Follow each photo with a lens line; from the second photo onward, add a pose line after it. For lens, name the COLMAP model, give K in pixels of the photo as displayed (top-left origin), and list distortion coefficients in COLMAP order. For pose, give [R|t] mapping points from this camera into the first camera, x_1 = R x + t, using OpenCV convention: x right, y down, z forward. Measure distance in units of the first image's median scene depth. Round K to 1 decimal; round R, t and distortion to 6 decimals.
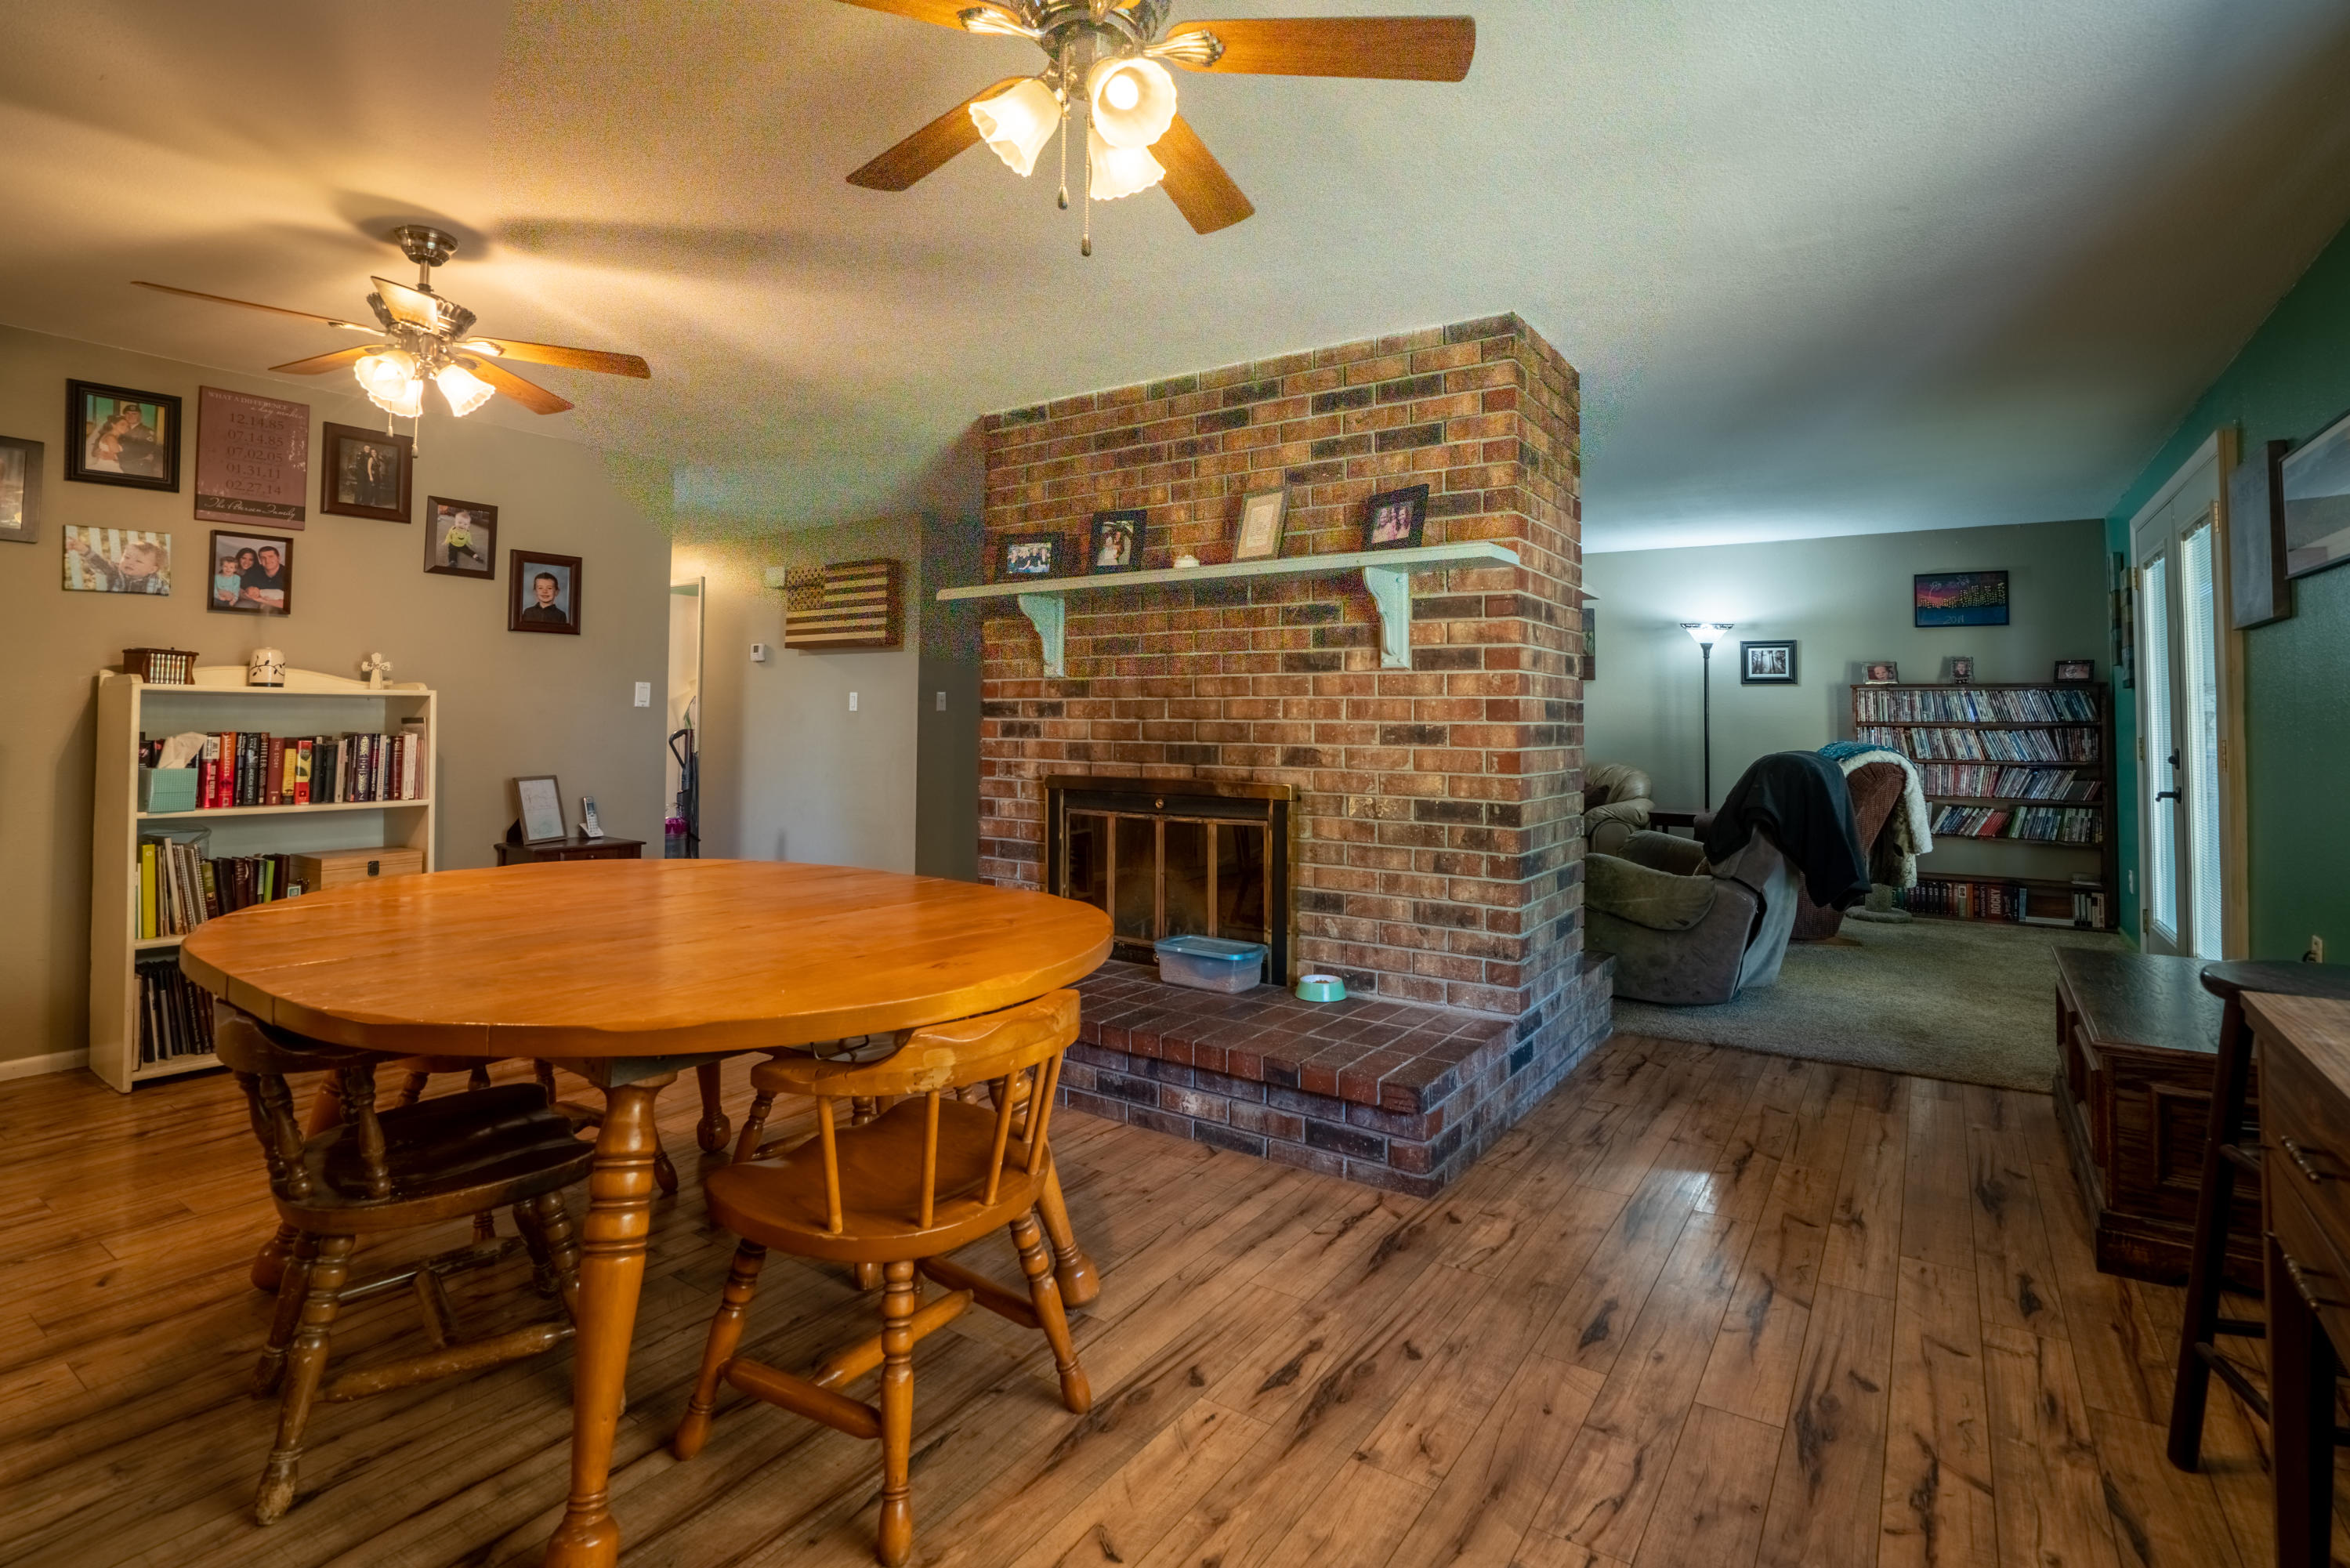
lens RADIAL K [[1088.5, 0, 1210.2], [0, 1088.5, 706.0], [0, 0, 1]] dist [-0.054962, 0.014608]
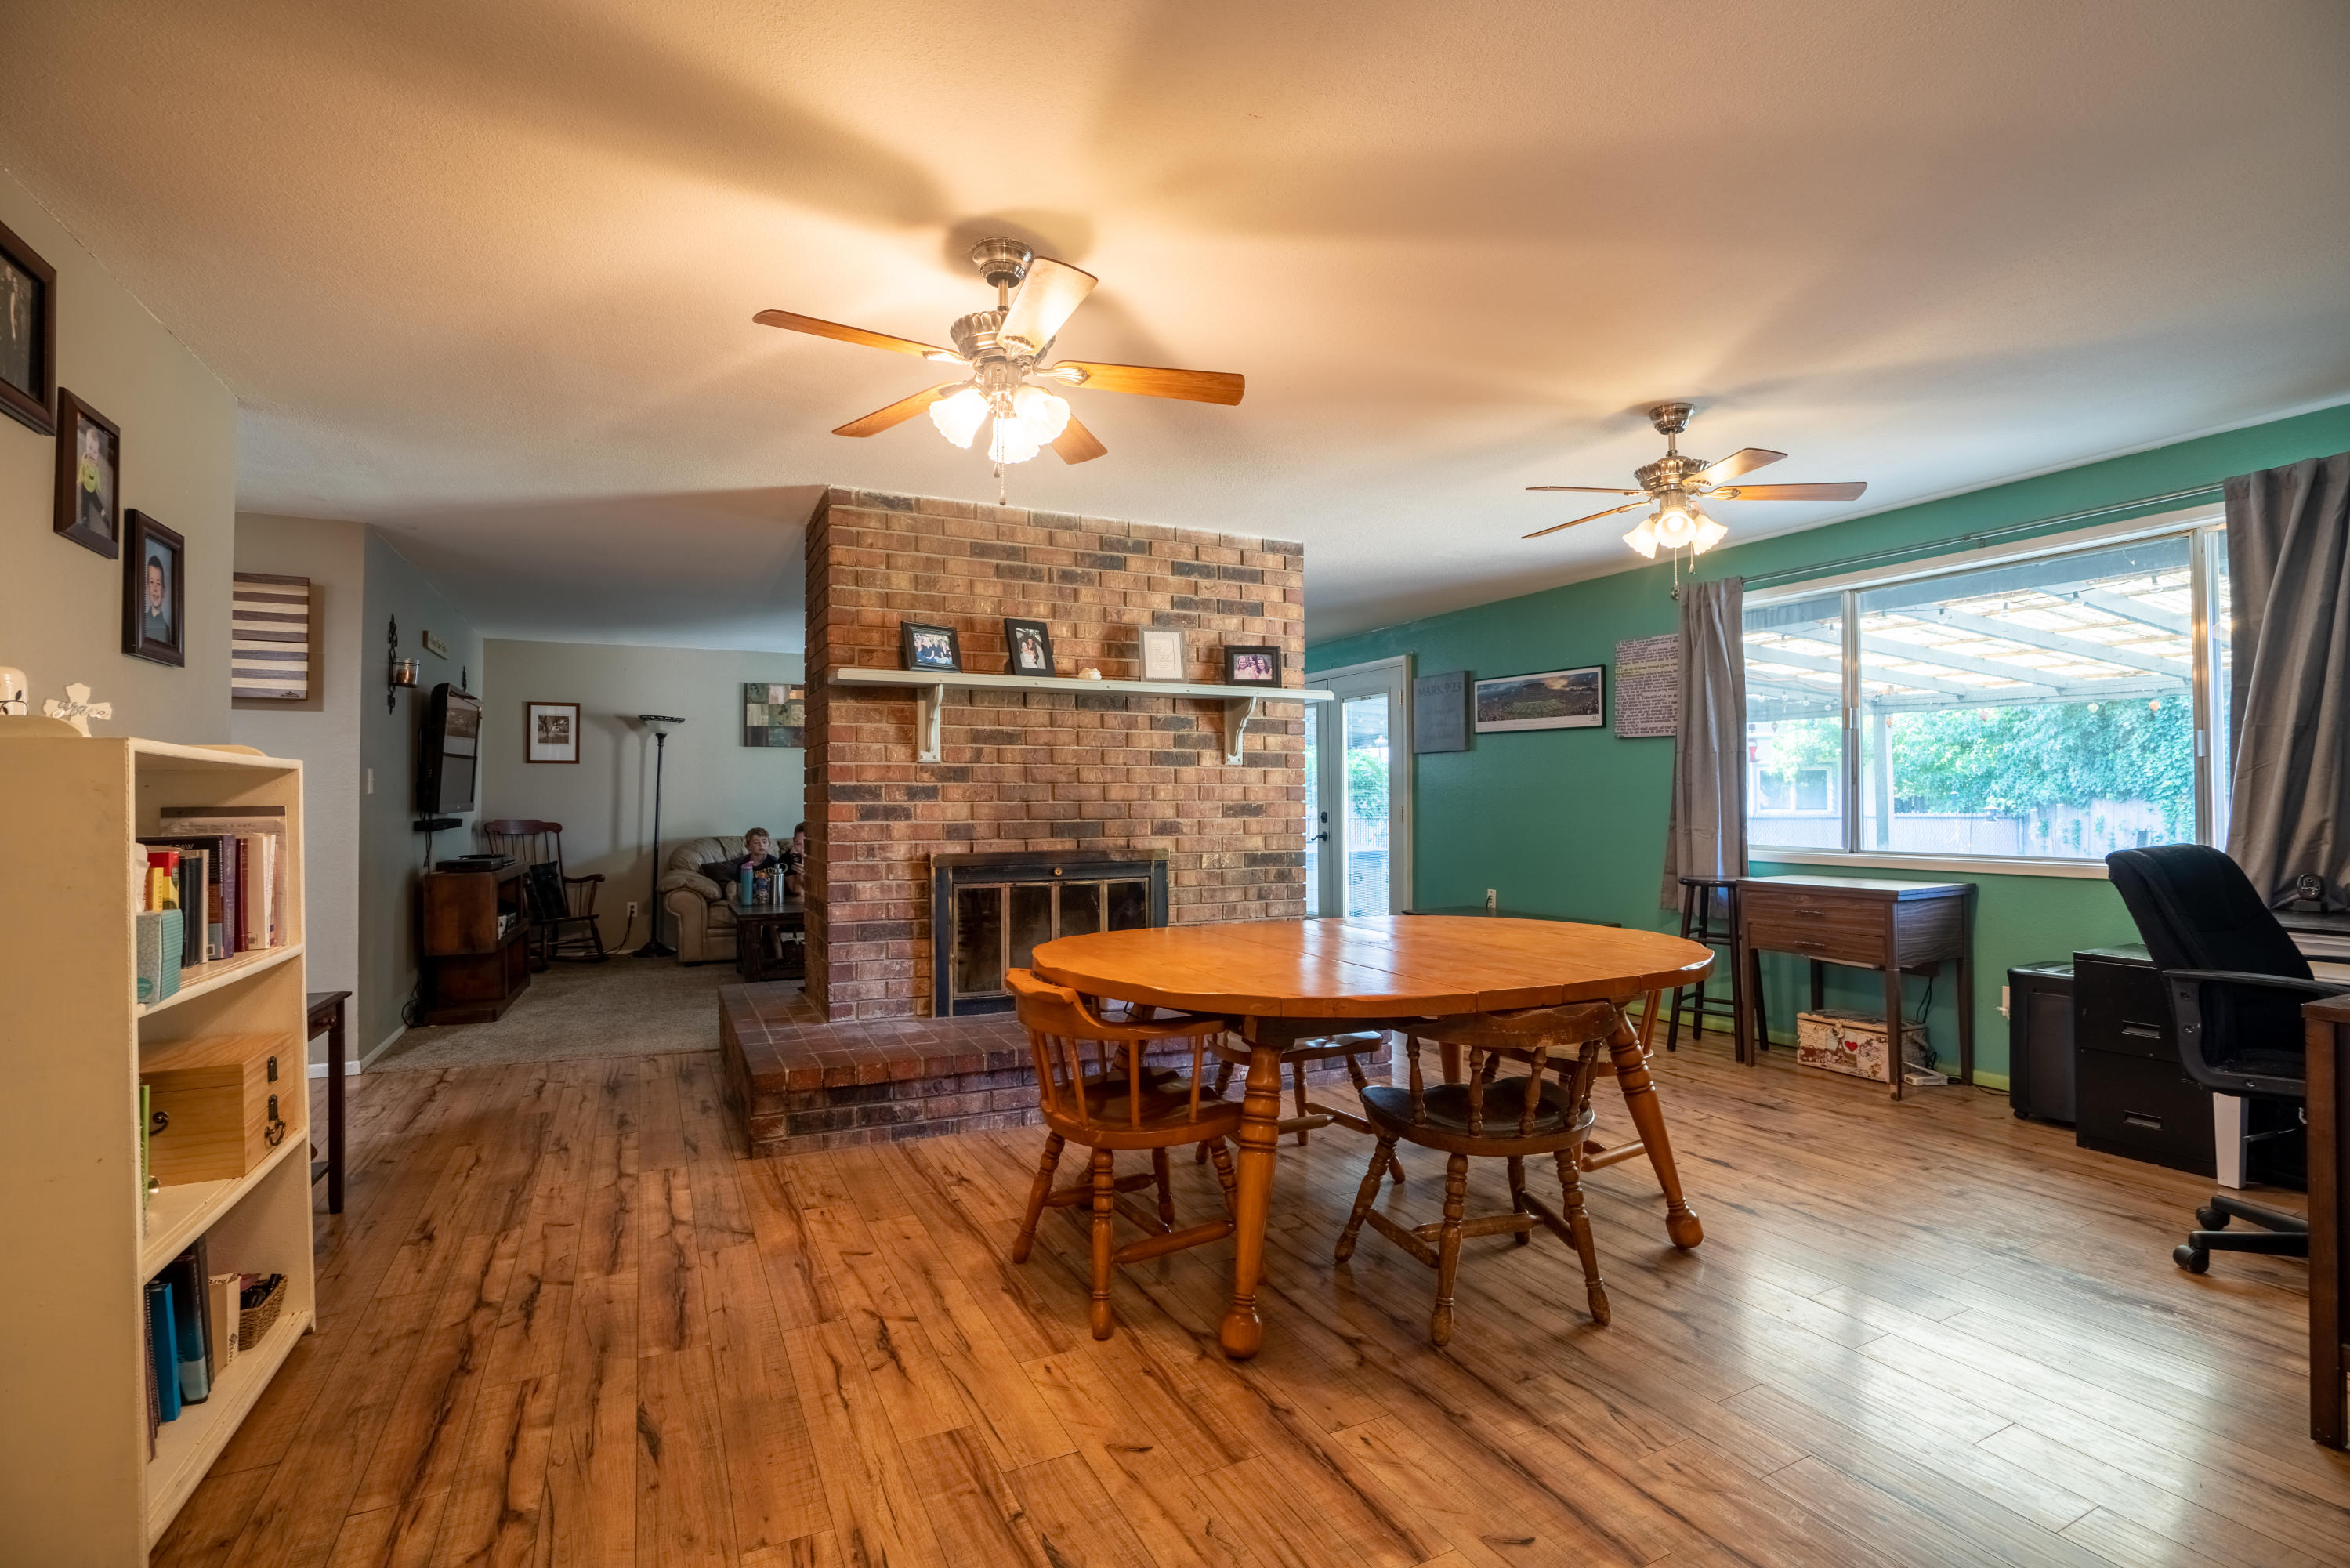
lens RADIAL K [[1088.5, 0, 1182.6], [0, 1088.5, 785.2], [0, 0, 1]] dist [-0.054962, 0.014608]
pose [[0.503837, 0.004653, 0.863786, -1.037924], [-0.005146, 0.999984, -0.002385, -0.003269], [-0.863783, -0.003243, 0.503853, 0.293016]]
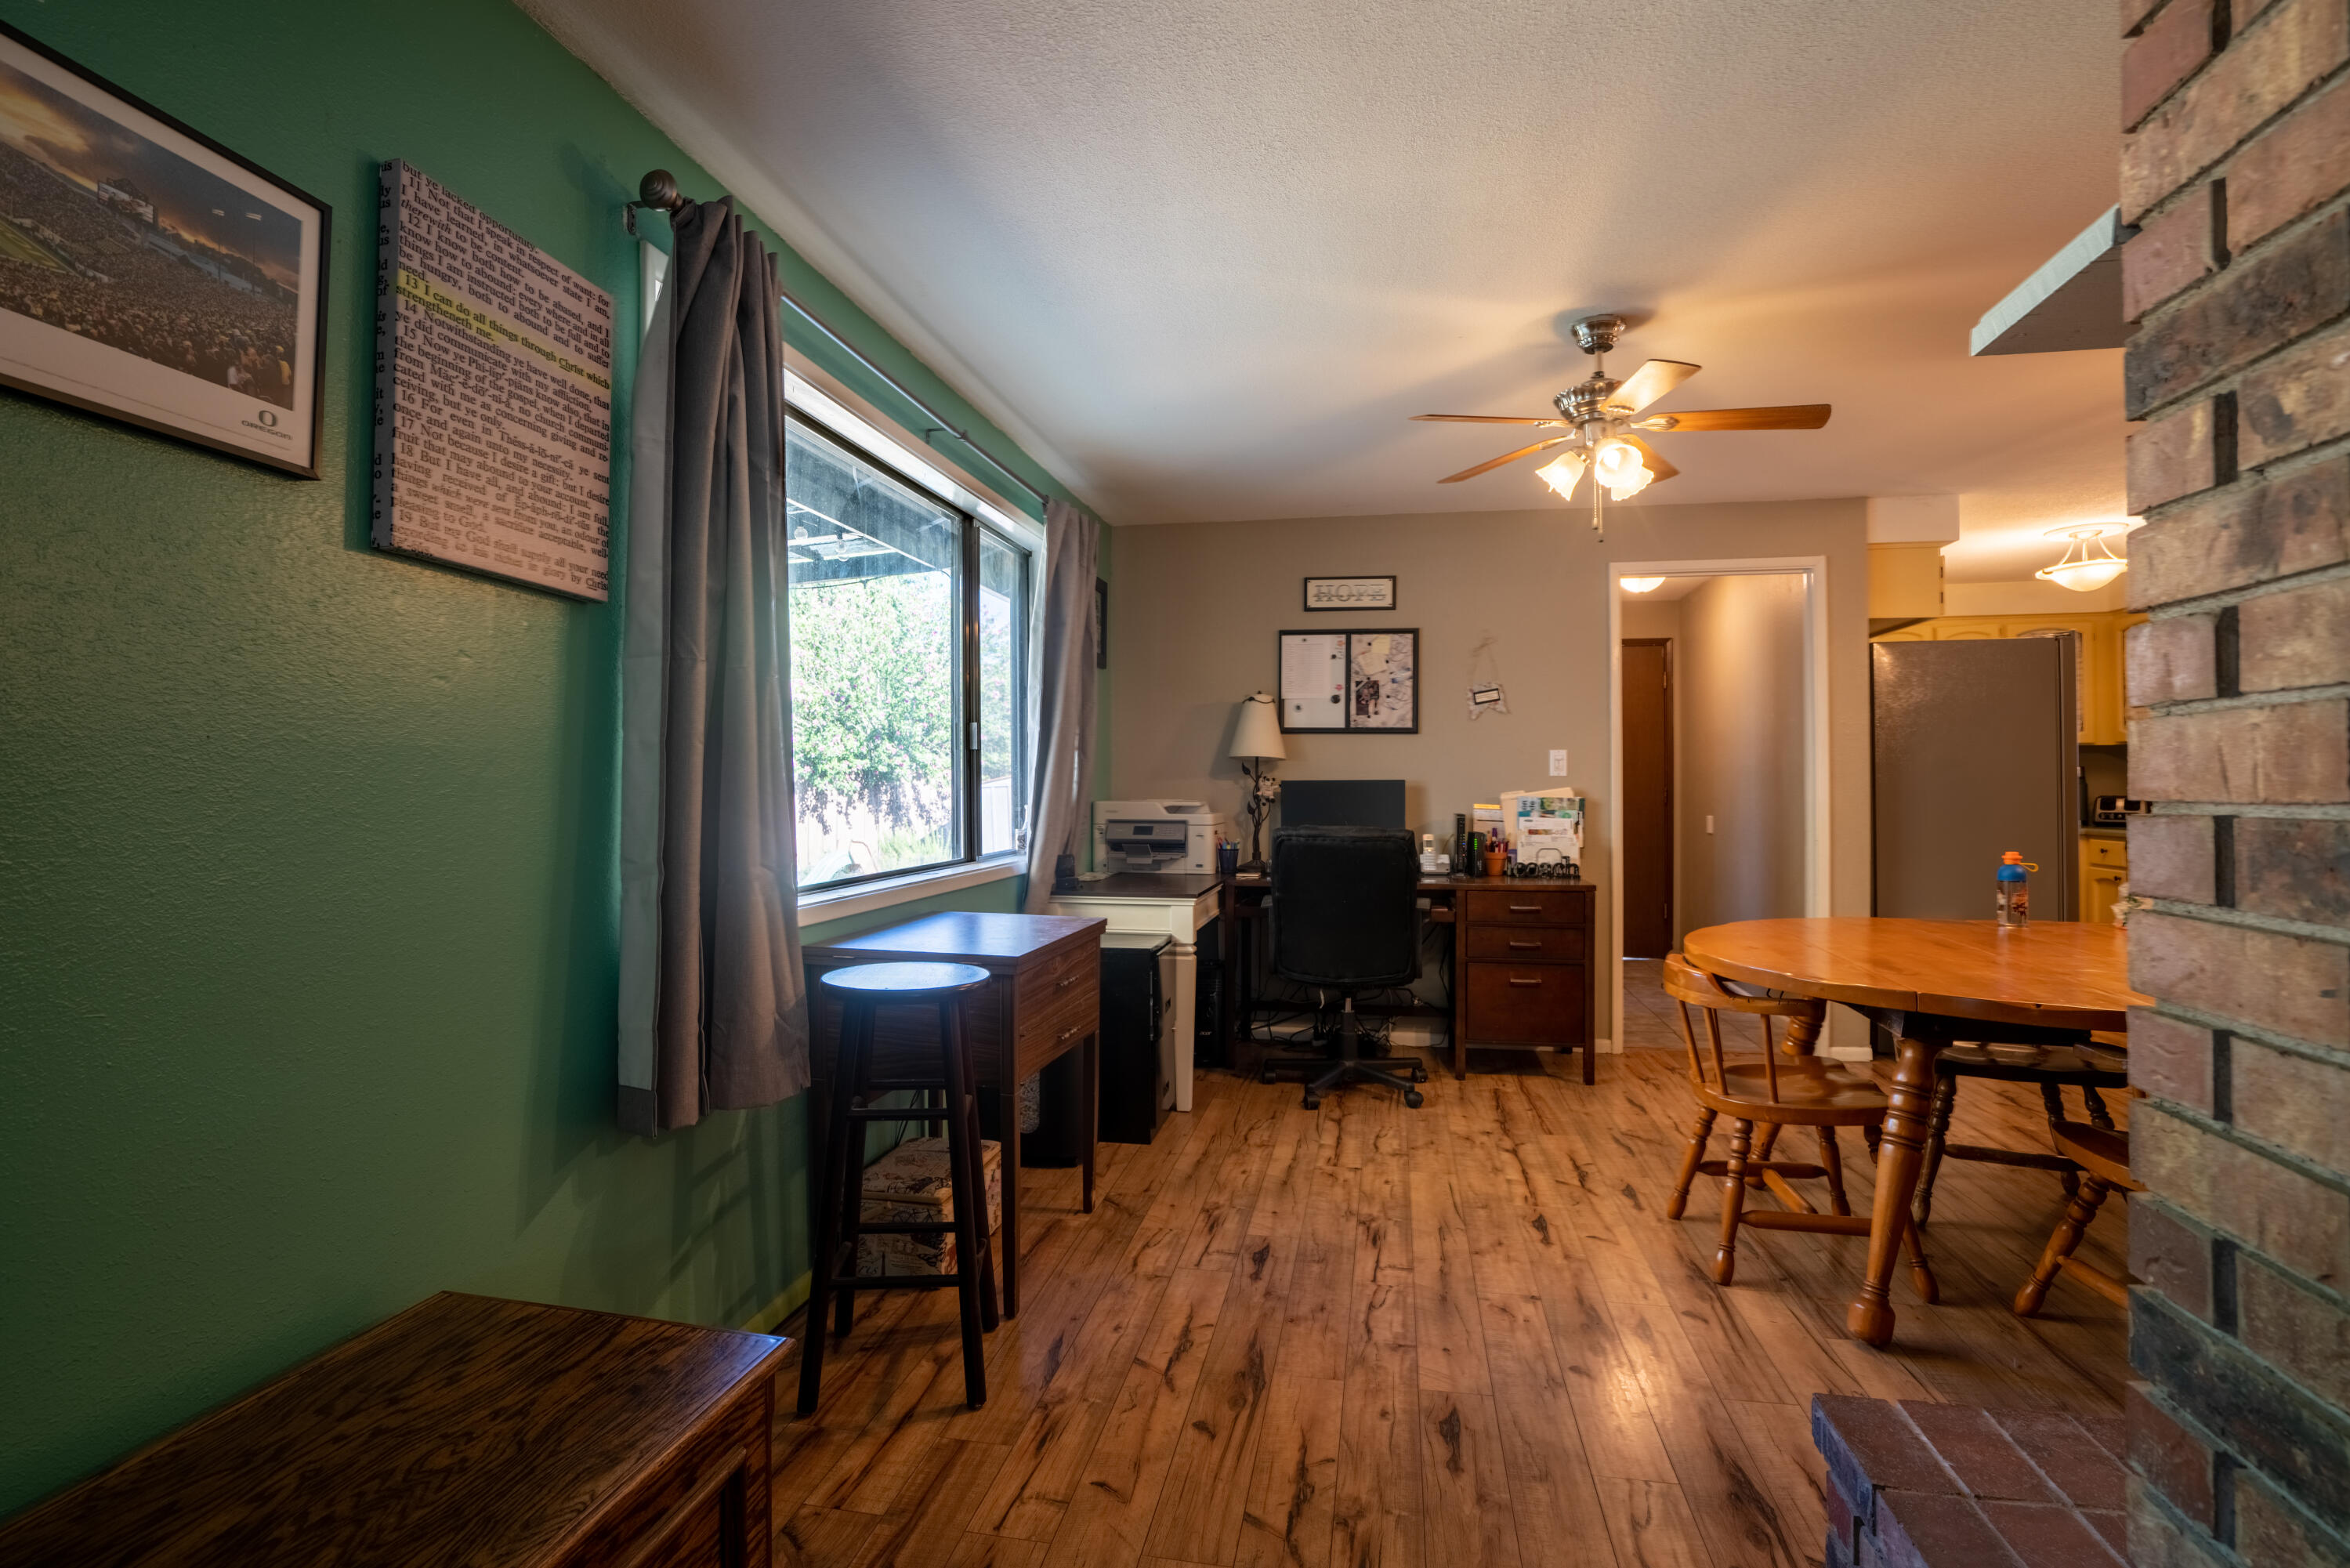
lens RADIAL K [[1119.7, 0, 1173.6], [0, 1119.7, 773.3], [0, 0, 1]] dist [-0.043575, 0.014339]
pose [[-0.921589, -0.007377, -0.388097, 0.531386], [0.003320, 0.999633, -0.026886, 0.012412], [0.388153, -0.026067, -0.921226, 0.991217]]
